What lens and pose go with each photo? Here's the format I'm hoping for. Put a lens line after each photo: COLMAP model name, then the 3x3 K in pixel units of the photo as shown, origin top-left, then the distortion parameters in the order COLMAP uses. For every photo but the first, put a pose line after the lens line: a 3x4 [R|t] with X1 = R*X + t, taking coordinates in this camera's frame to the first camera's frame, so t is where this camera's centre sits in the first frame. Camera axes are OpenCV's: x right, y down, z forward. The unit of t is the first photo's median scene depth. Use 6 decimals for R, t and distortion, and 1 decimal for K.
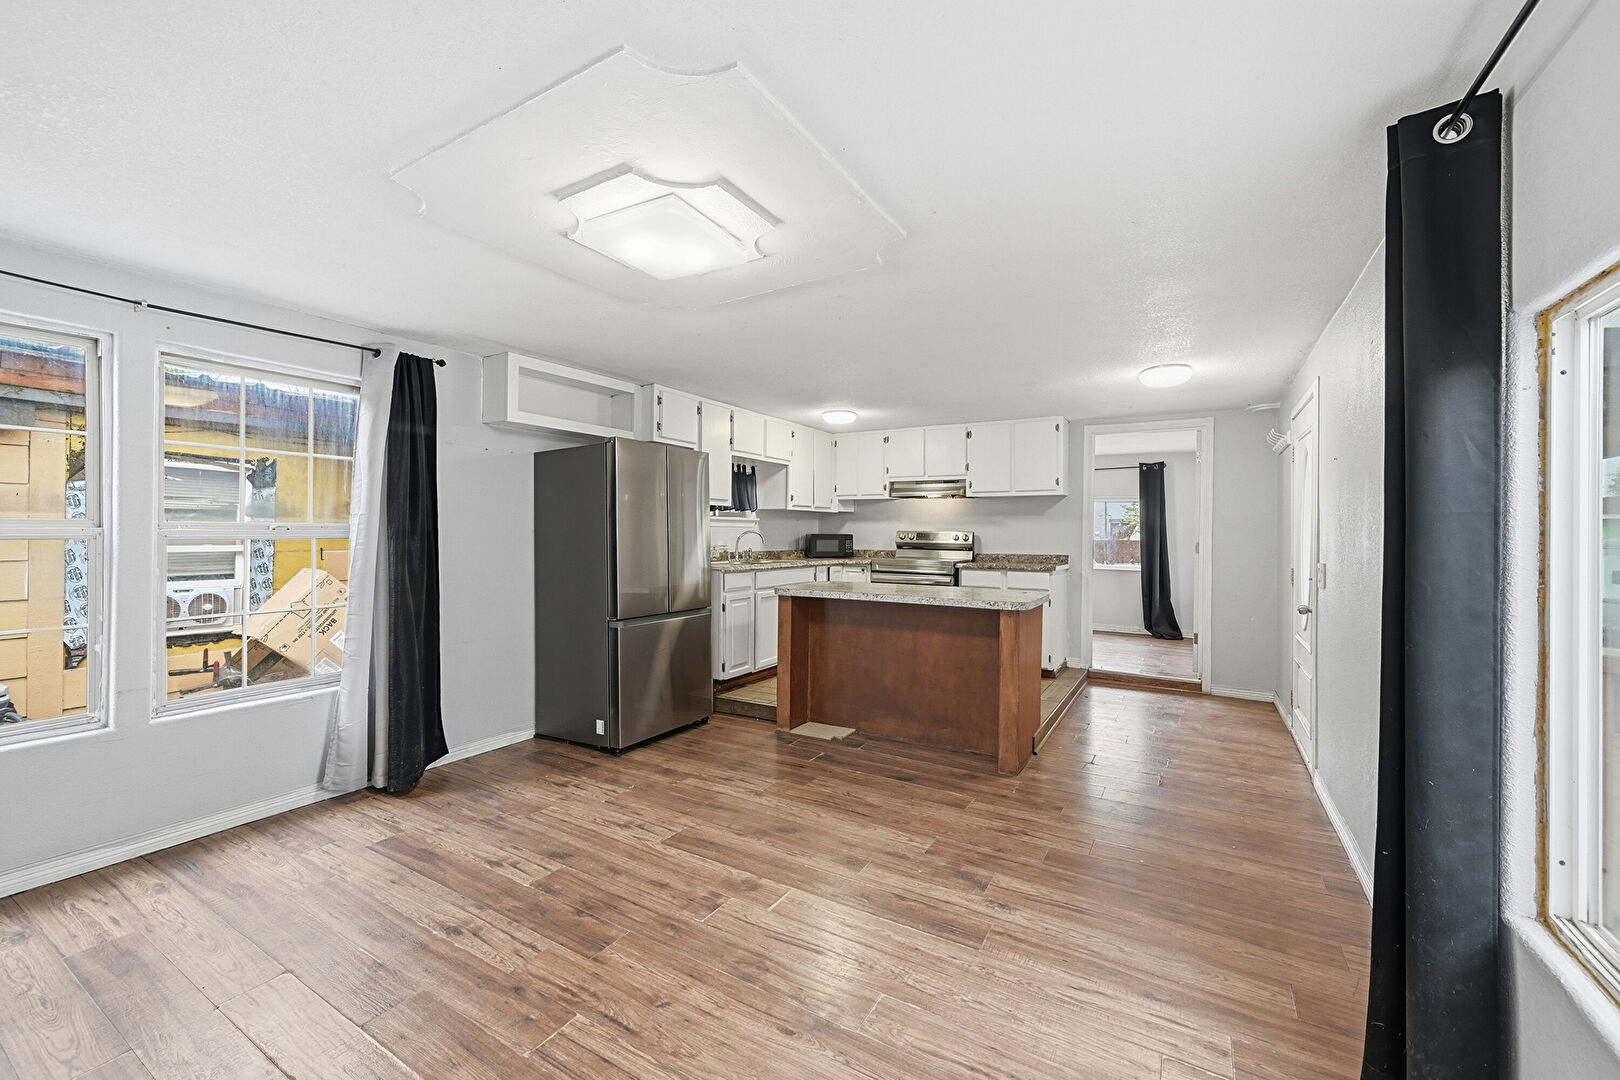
lens RADIAL K [[644.0, 0, 821.6], [0, 644.0, 537.9], [0, 0, 1]] dist [0.001873, 0.000035]
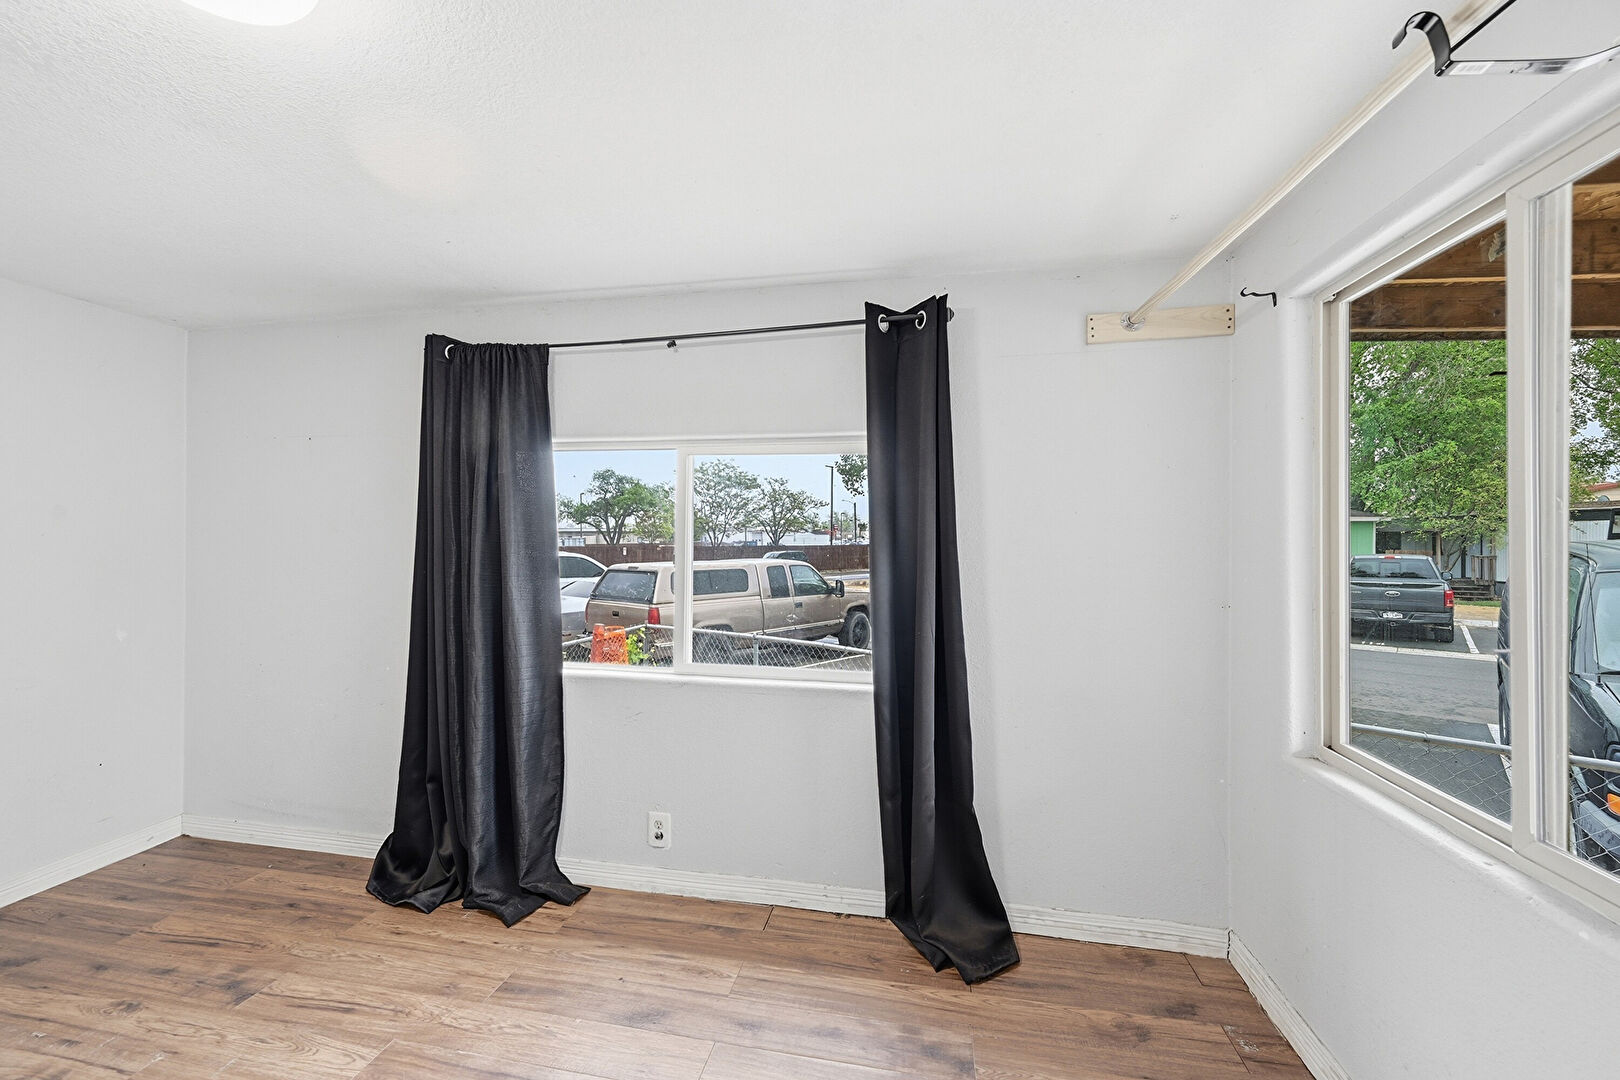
lens RADIAL K [[644.0, 0, 800.8], [0, 644.0, 536.7], [0, 0, 1]] dist [0.001873, 0.000035]
pose [[0.940569, -0.006505, 0.339540, 0.375591], [0.006024, 0.999979, 0.002468, -0.016646], [-0.339549, -0.000276, 0.940588, 0.755721]]
